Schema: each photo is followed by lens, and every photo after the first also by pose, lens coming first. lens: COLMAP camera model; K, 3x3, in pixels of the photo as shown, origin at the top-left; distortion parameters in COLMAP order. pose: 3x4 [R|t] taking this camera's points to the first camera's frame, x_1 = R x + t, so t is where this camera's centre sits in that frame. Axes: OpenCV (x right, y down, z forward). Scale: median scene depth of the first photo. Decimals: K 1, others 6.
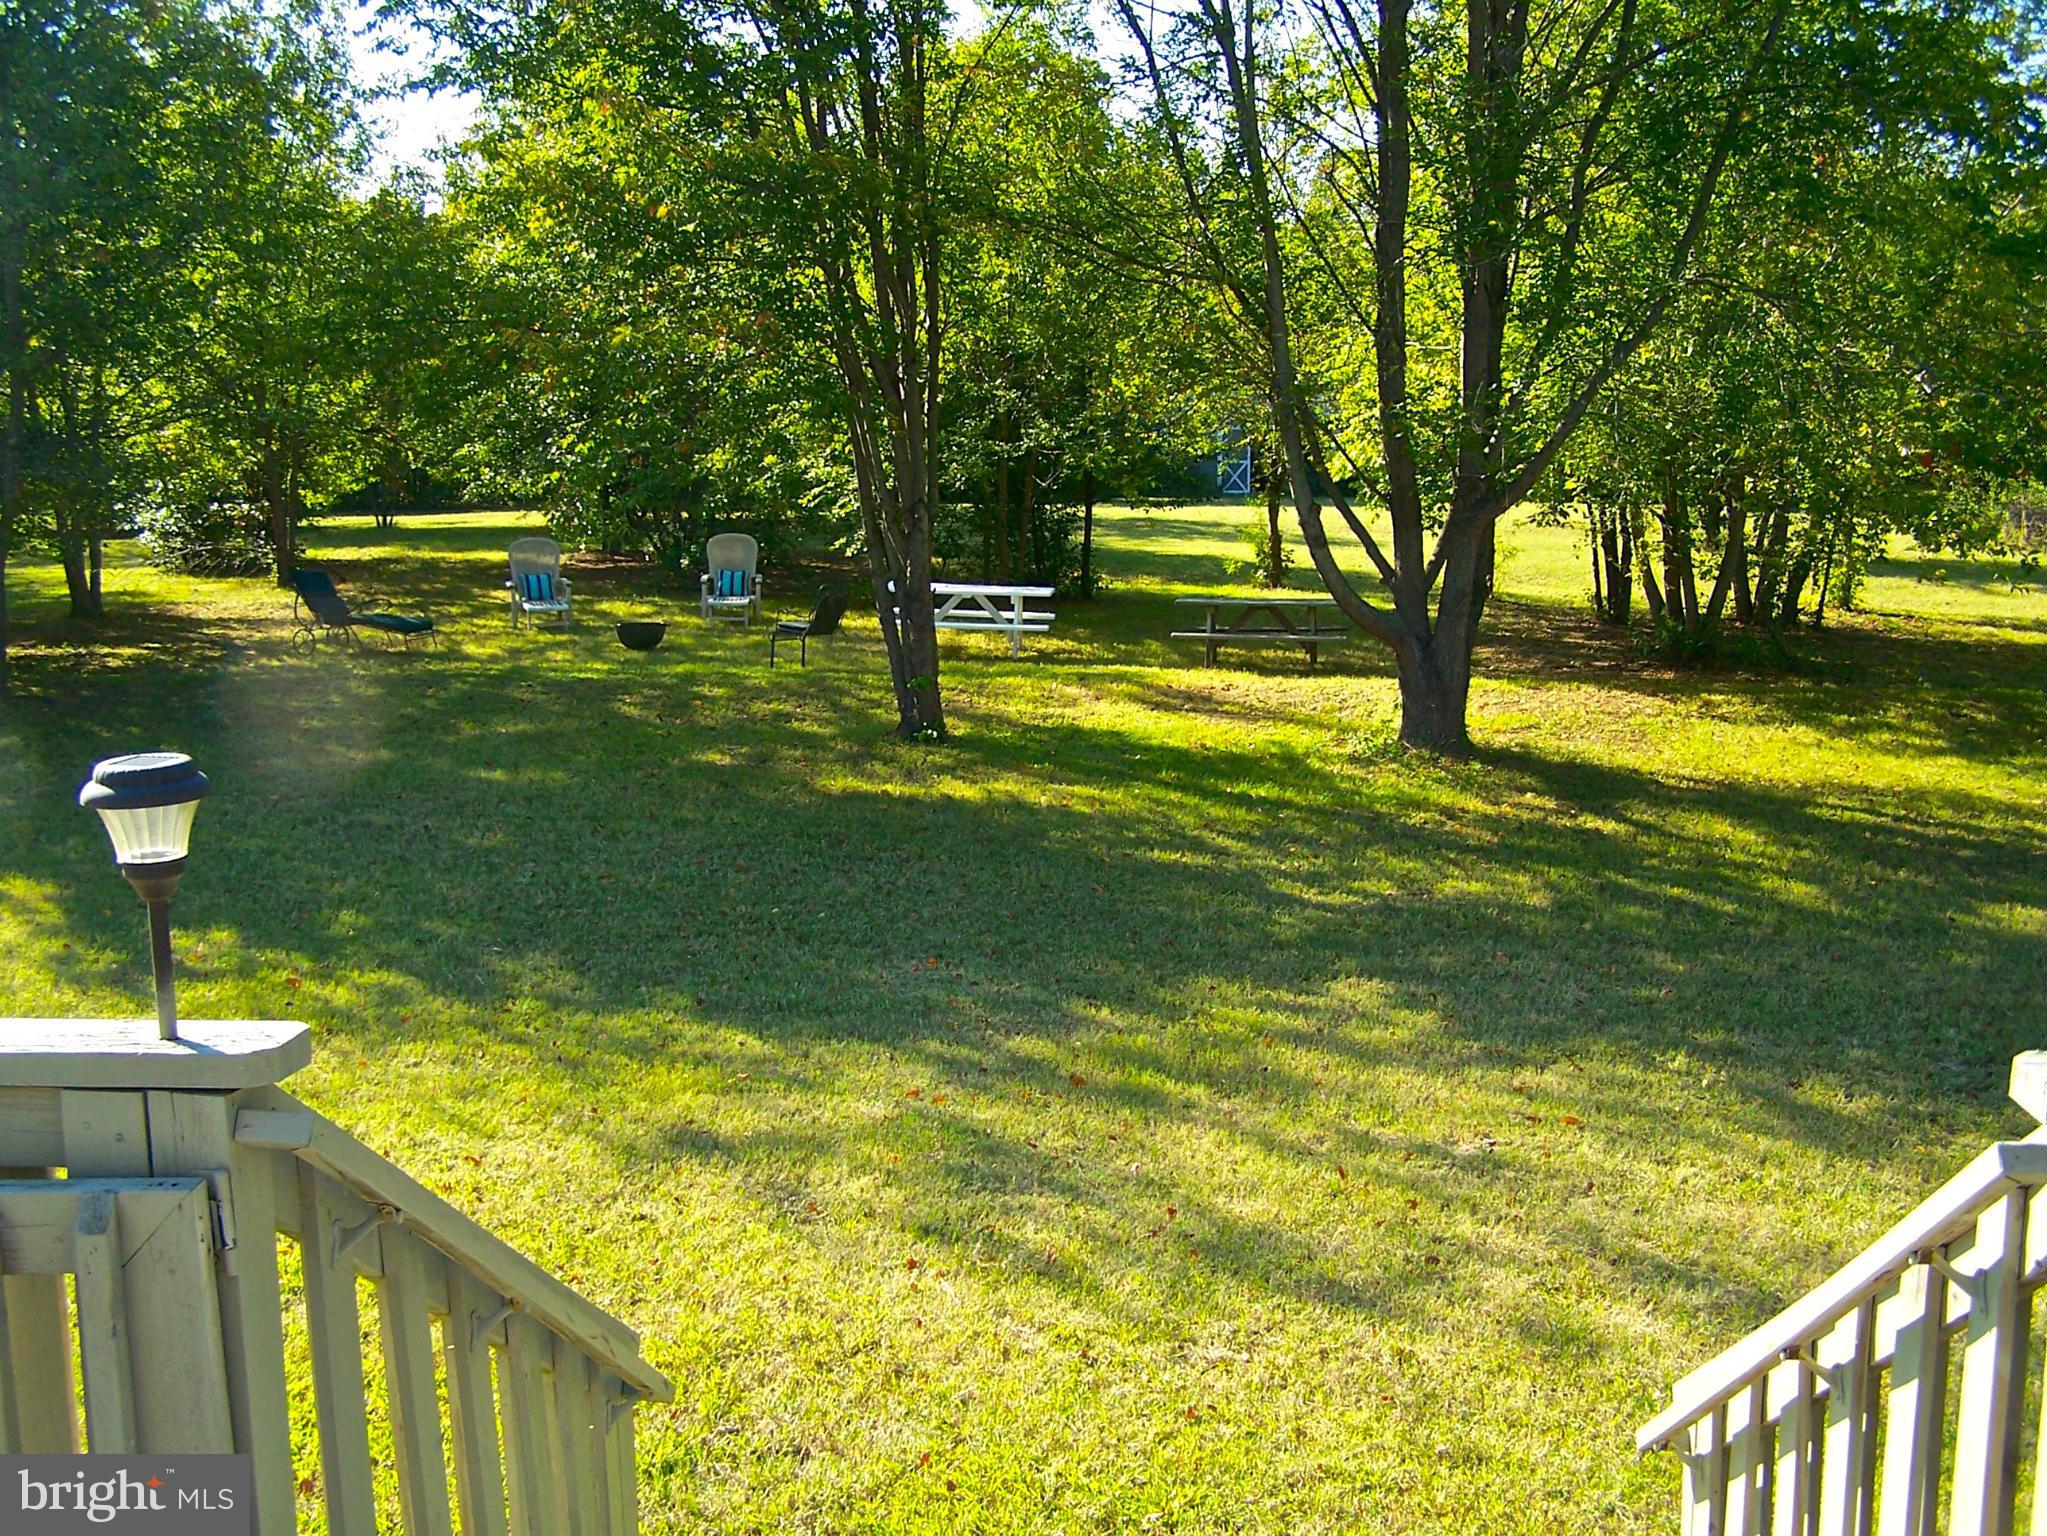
lens RADIAL K [[2247.0, 0, 1023.5], [0, 2247.0, 768.0], [0, 0, 1]] dist [-0.193995, 0.344106]
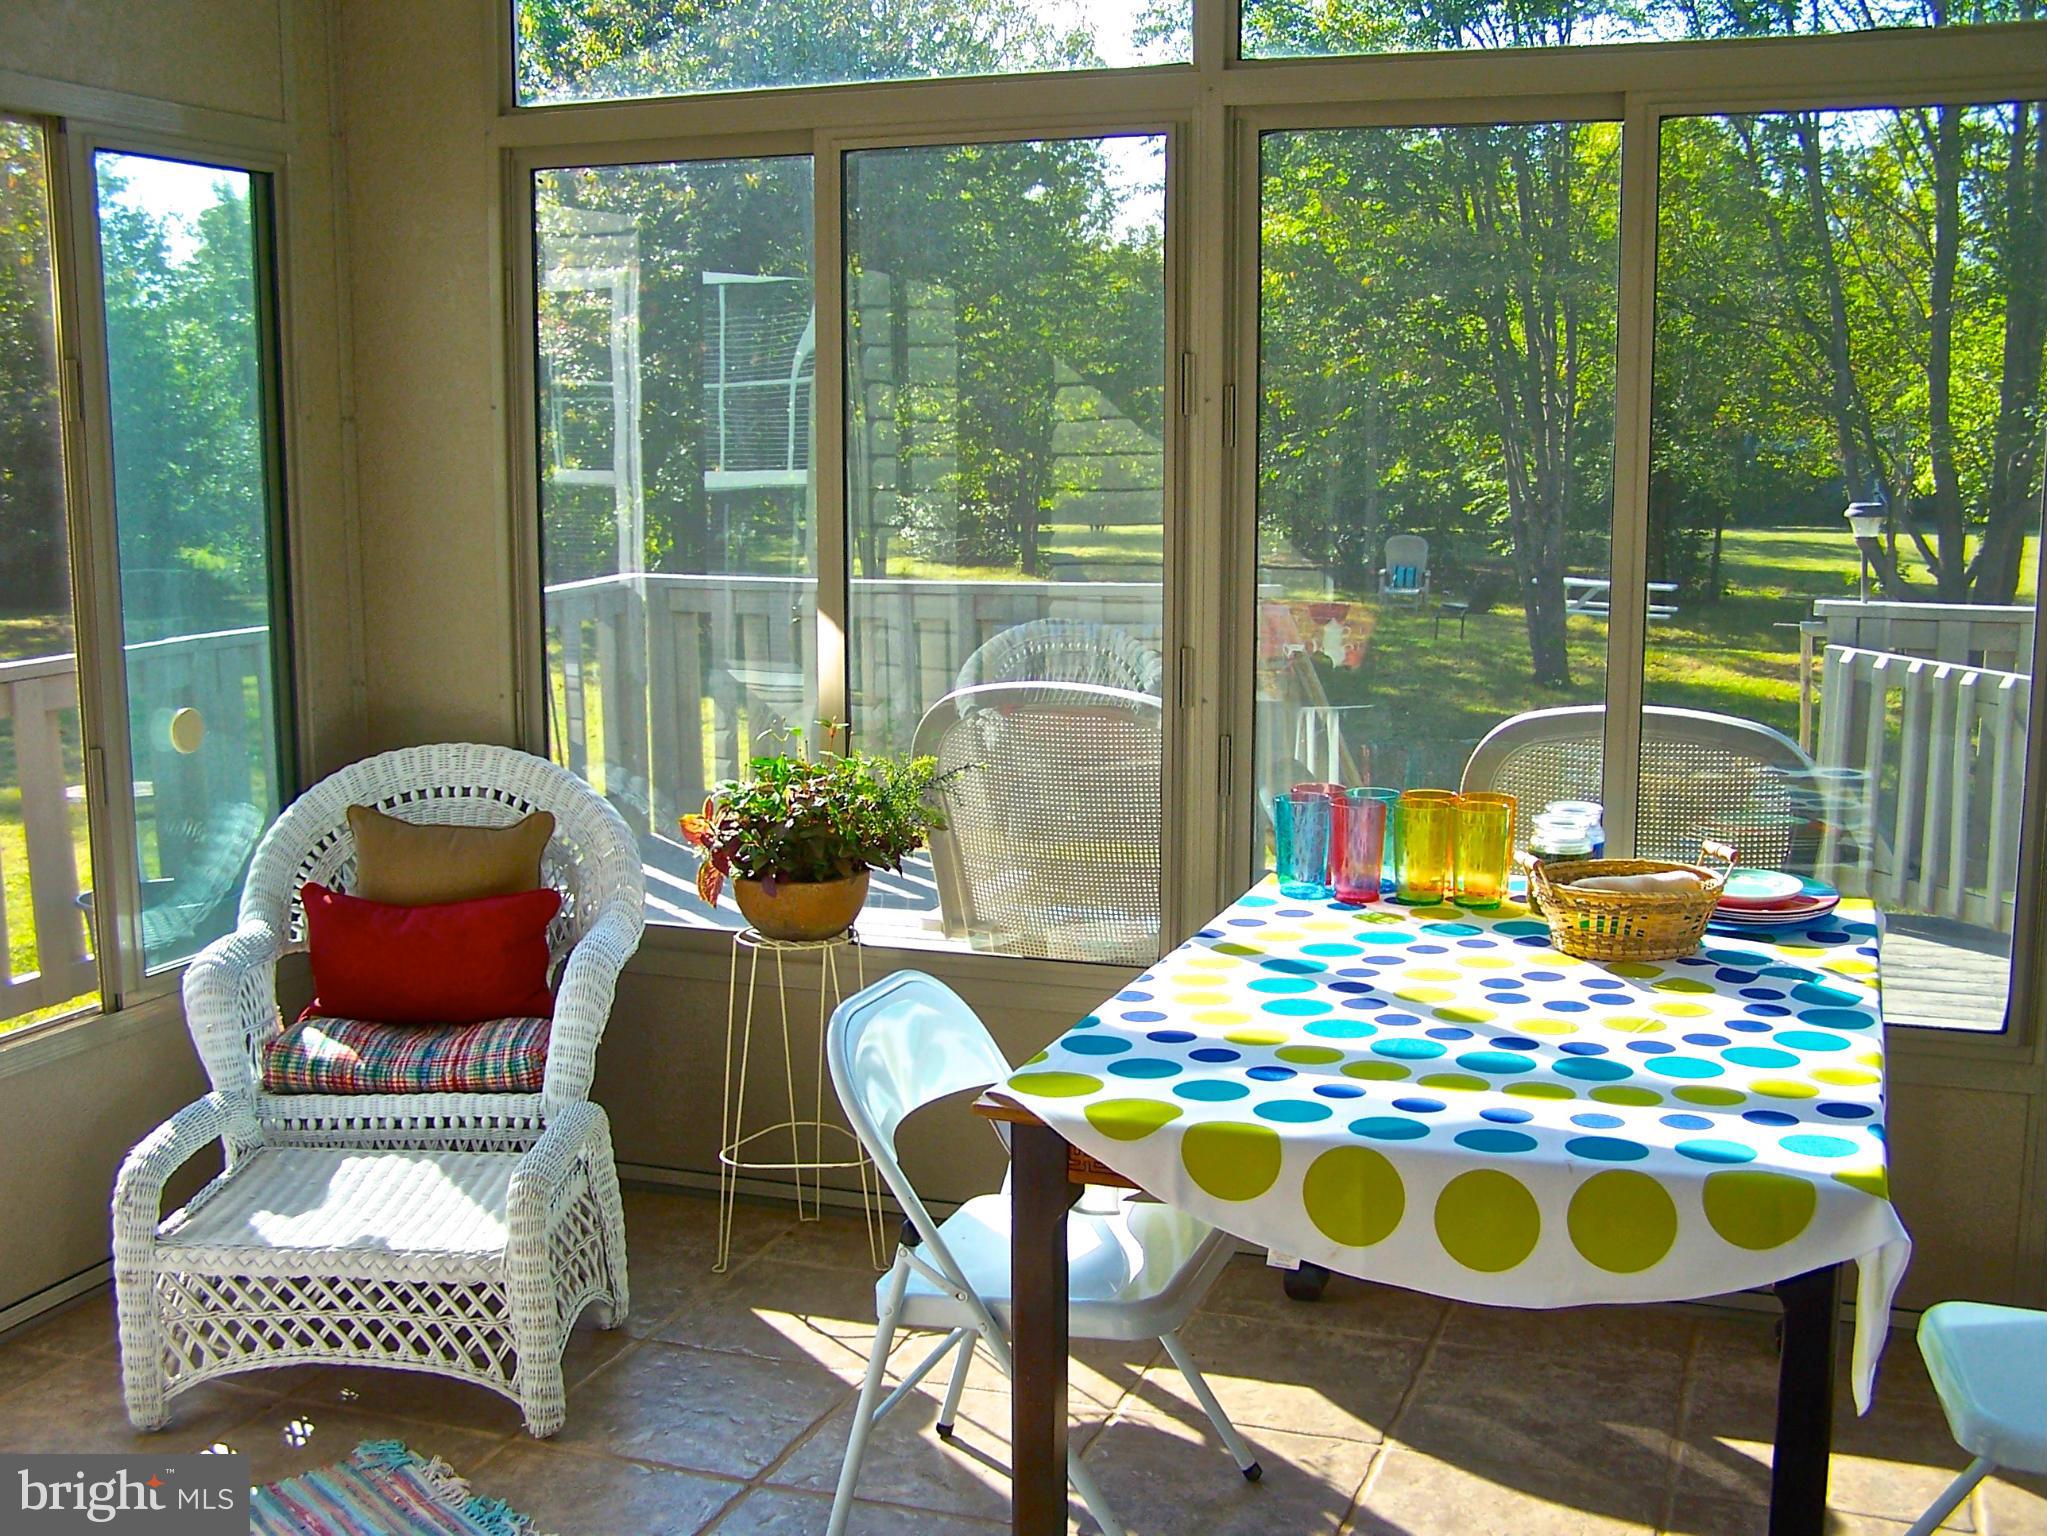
lens RADIAL K [[2247.0, 0, 1023.5], [0, 2247.0, 768.0], [0, 0, 1]] dist [-0.193995, 0.344106]
pose [[0.956142, 0.045248, -0.289386, 0.024286], [-0.049081, 0.998777, -0.005999, 0.037146], [0.288760, 0.019939, 0.957194, -0.197046]]
